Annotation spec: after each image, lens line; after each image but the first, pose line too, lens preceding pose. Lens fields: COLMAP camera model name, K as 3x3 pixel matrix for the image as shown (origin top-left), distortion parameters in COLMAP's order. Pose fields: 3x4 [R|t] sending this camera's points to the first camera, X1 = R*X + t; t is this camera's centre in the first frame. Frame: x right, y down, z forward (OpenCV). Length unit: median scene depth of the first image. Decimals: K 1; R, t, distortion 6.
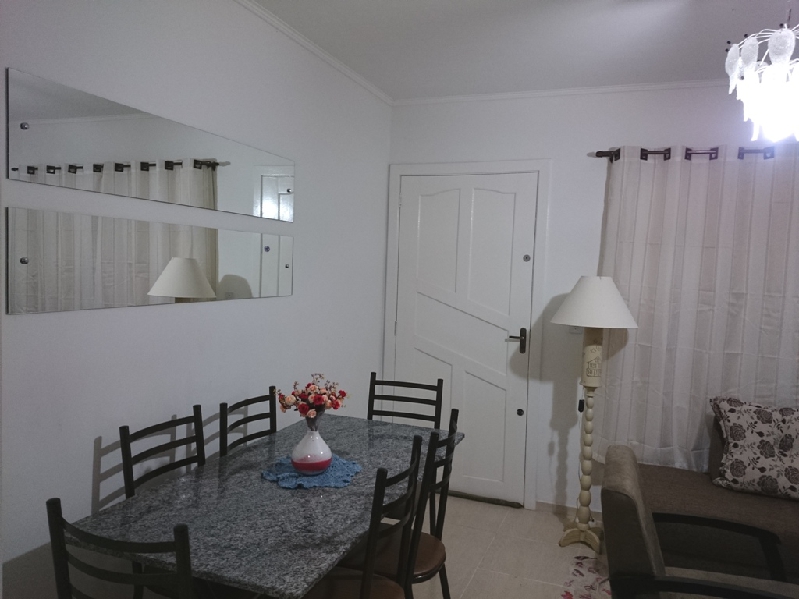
lens RADIAL K [[627.3, 0, 399.2], [0, 627.3, 297.6], [0, 0, 1]] dist [0.167106, -0.257209]
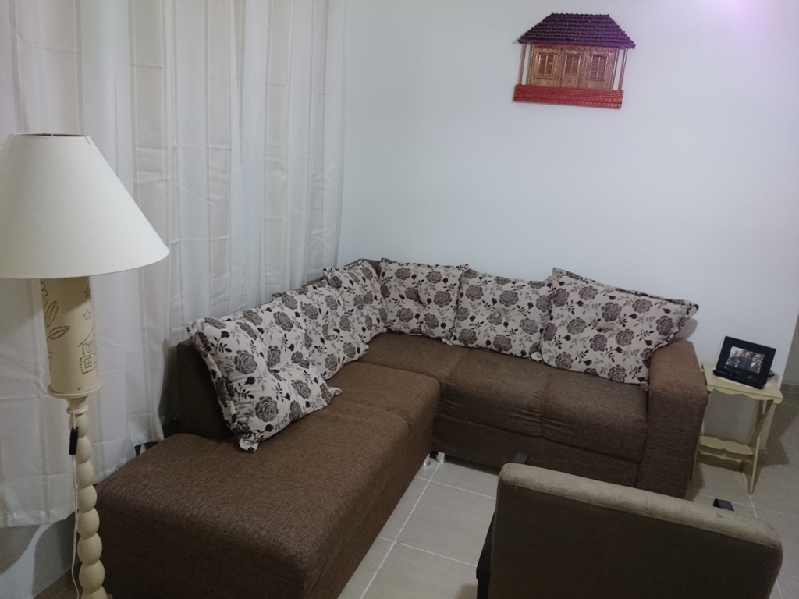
lens RADIAL K [[596.4, 0, 398.4], [0, 596.4, 317.8], [0, 0, 1]] dist [0.075868, -0.215168]
pose [[0.008507, -0.348649, 0.937215, -0.070158], [-0.008065, 0.937194, 0.348715, -0.057653], [-0.999931, -0.010525, 0.005161, 0.811641]]
